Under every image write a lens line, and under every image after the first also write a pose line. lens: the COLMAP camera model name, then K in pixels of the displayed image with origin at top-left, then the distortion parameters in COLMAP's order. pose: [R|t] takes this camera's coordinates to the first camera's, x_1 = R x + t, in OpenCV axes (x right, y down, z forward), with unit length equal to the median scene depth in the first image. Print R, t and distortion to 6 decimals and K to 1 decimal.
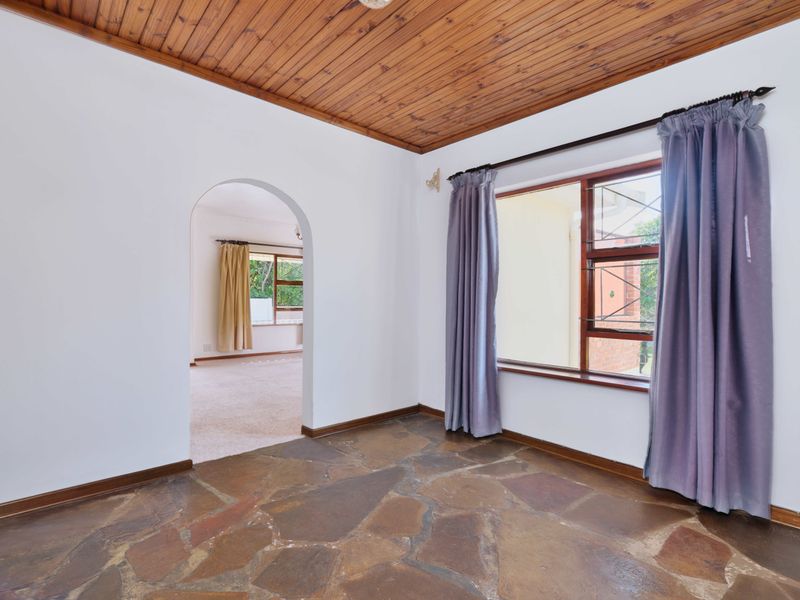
lens RADIAL K [[390.6, 0, 400.0], [0, 390.6, 300.0], [0, 0, 1]] dist [0.001142, 0.000475]
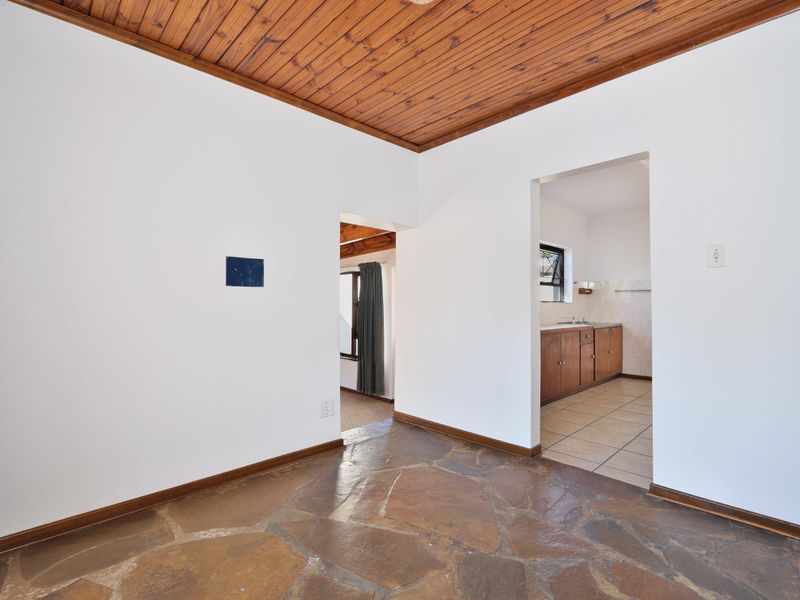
lens RADIAL K [[390.6, 0, 400.0], [0, 390.6, 300.0], [0, 0, 1]] dist [0.001142, 0.000475]
pose [[-0.999650, -0.006424, -0.025661, 0.009195], [-0.006312, 0.999970, -0.004473, -0.024261], [0.025689, -0.004310, -0.999661, 2.032047]]
